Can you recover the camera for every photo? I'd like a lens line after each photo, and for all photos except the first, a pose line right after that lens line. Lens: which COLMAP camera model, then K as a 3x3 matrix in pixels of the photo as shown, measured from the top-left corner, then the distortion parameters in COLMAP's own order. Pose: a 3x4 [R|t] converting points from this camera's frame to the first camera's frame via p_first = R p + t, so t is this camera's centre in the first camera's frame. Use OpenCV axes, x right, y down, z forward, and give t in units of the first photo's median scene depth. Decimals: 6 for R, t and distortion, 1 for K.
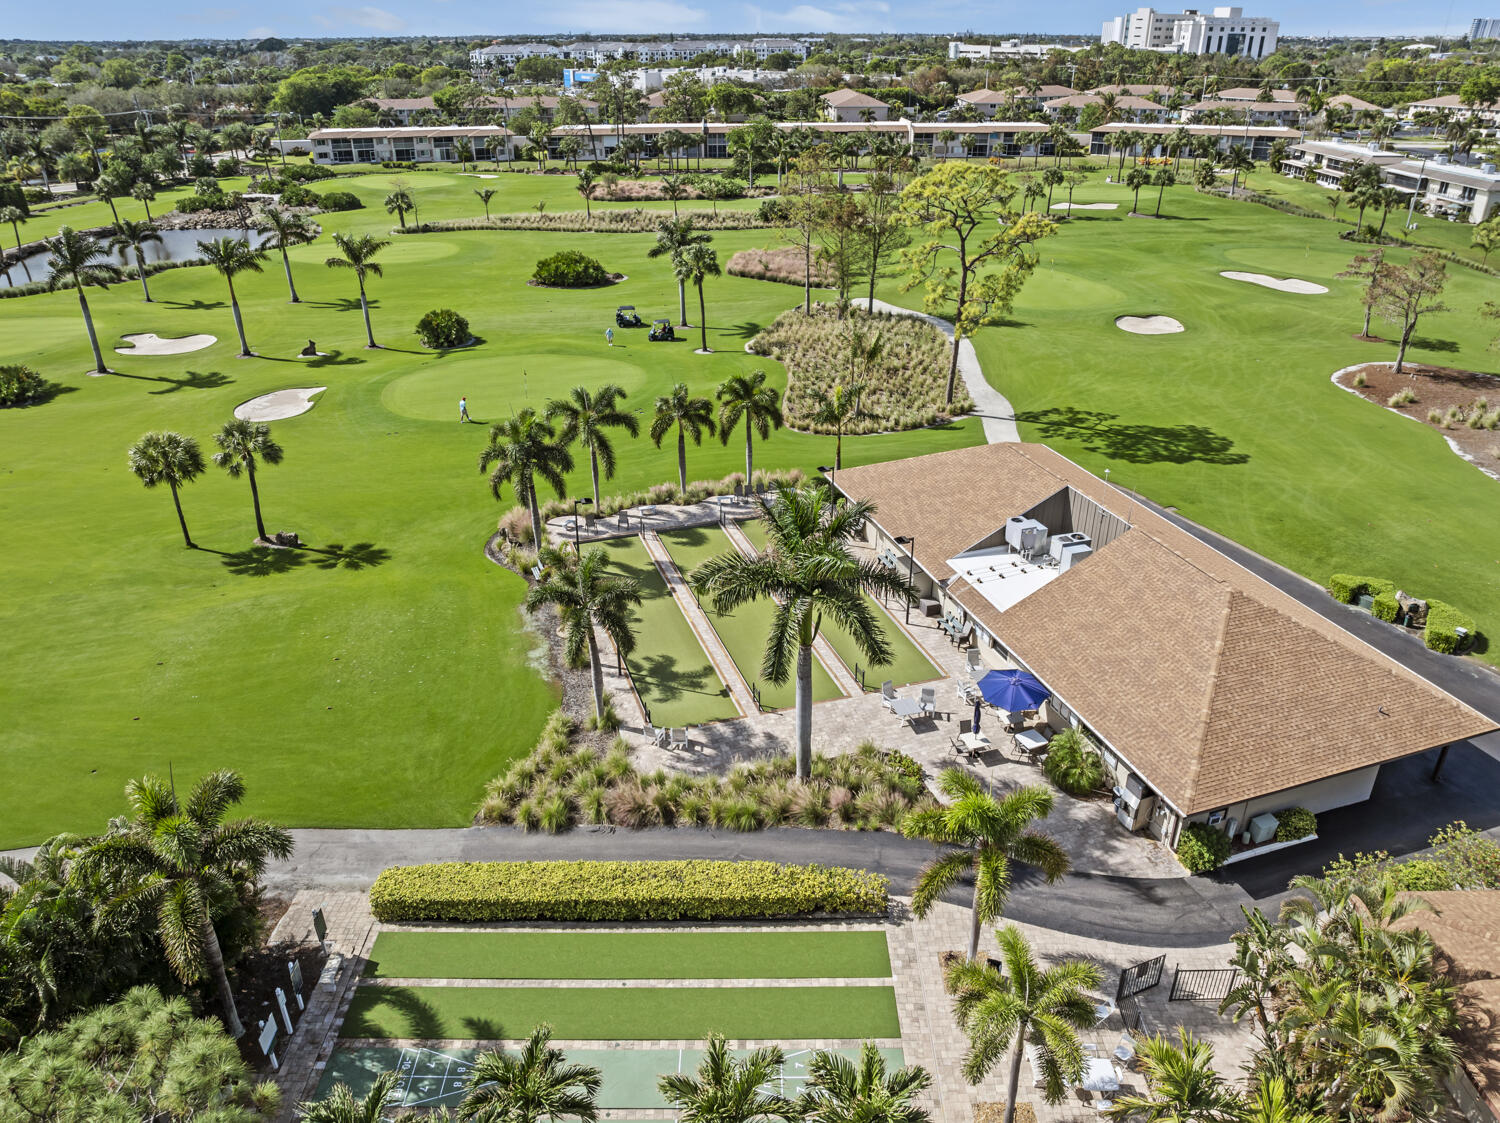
lens RADIAL K [[1044.1, 0, 747.3], [0, 1044.1, 544.9], [0, 0, 1]] dist [-0.073483, 0.047516]
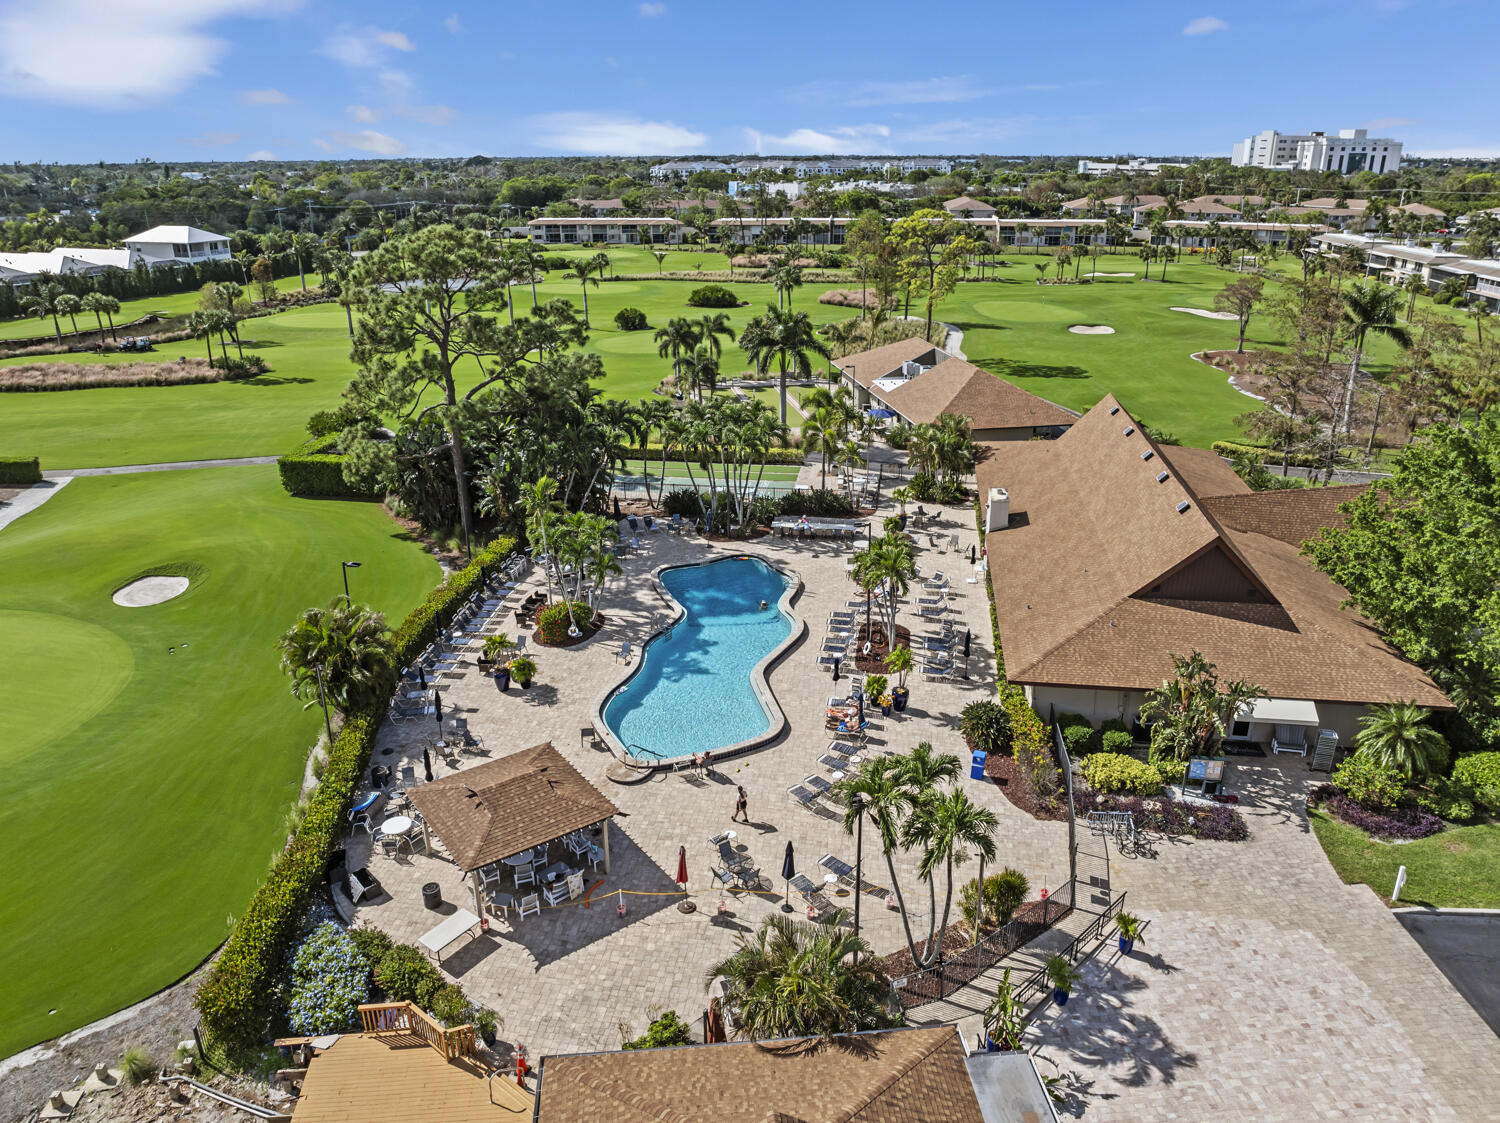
lens RADIAL K [[1054.3, 0, 750.0], [0, 1054.3, 561.5], [0, 0, 1]] dist [-0.044913, 0.004343]
pose [[0.989098, 0.051358, -0.138010, 0.054253], [-0.063853, 0.994100, -0.087685, 0.120148], [0.132693, 0.095541, 0.986542, -0.223433]]
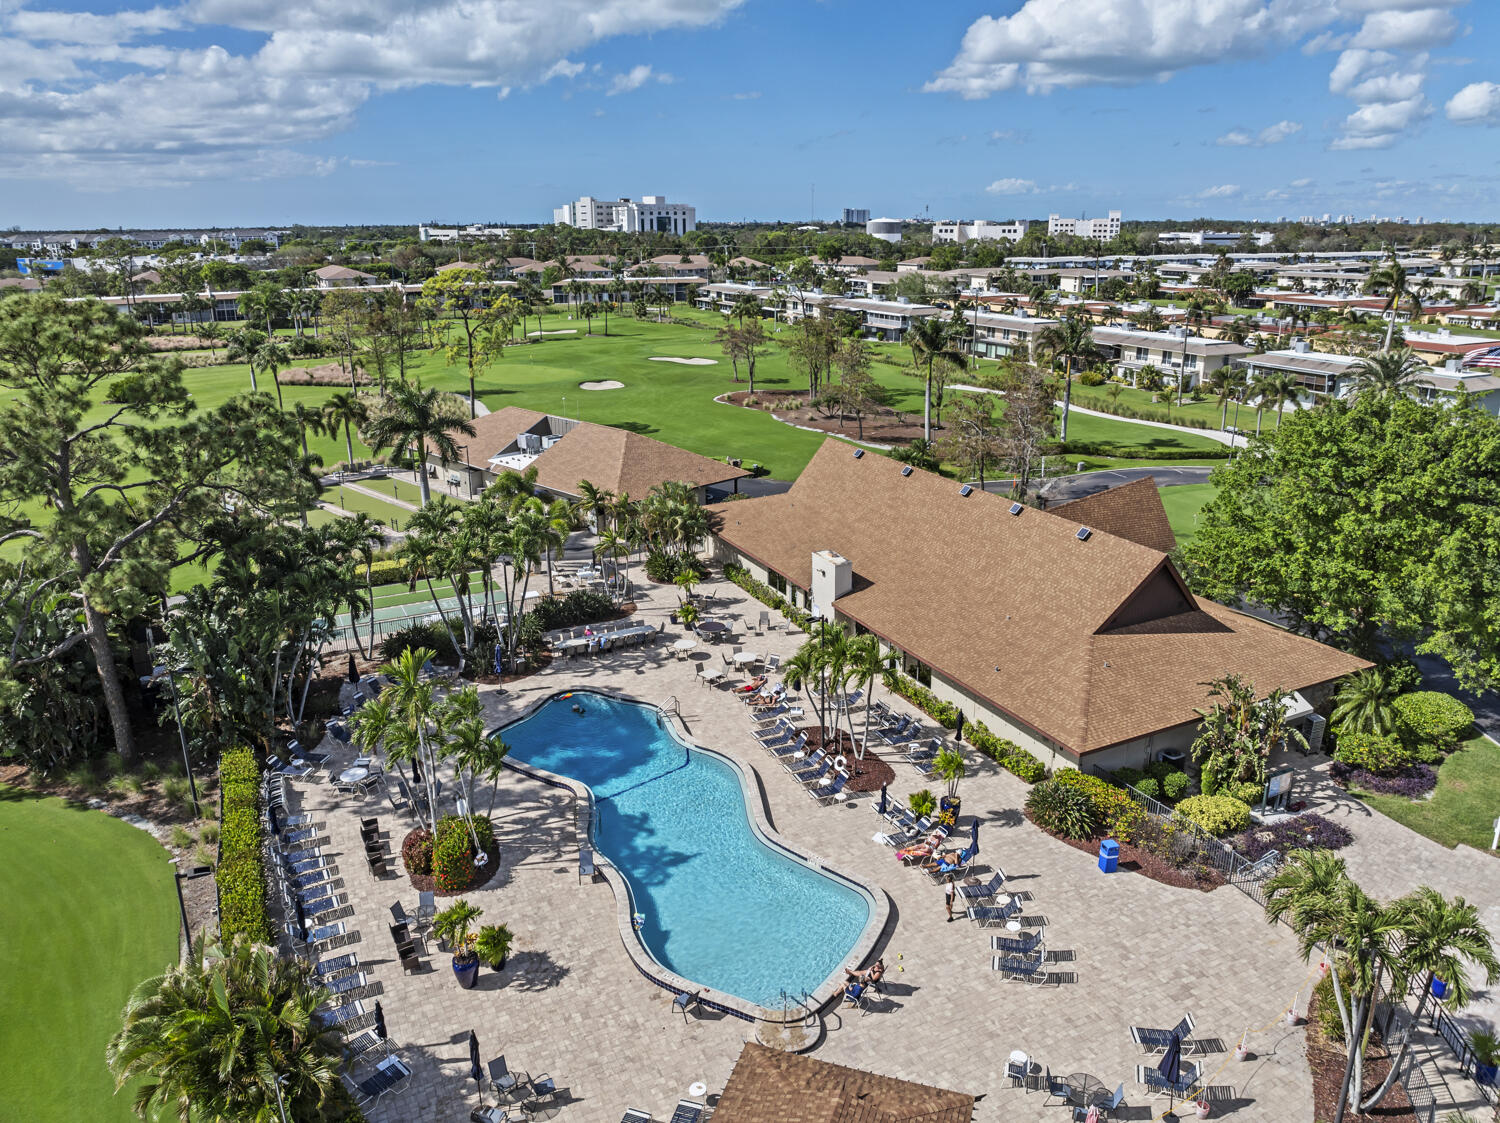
lens RADIAL K [[1054.3, 0, 750.0], [0, 1054.3, 561.5], [0, 0, 1]] dist [-0.044913, 0.004343]
pose [[0.890532, -0.138208, 0.433419, -0.044788], [0.202407, 0.973611, -0.105415, 0.097959], [-0.407412, 0.181602, 0.895006, -0.161900]]
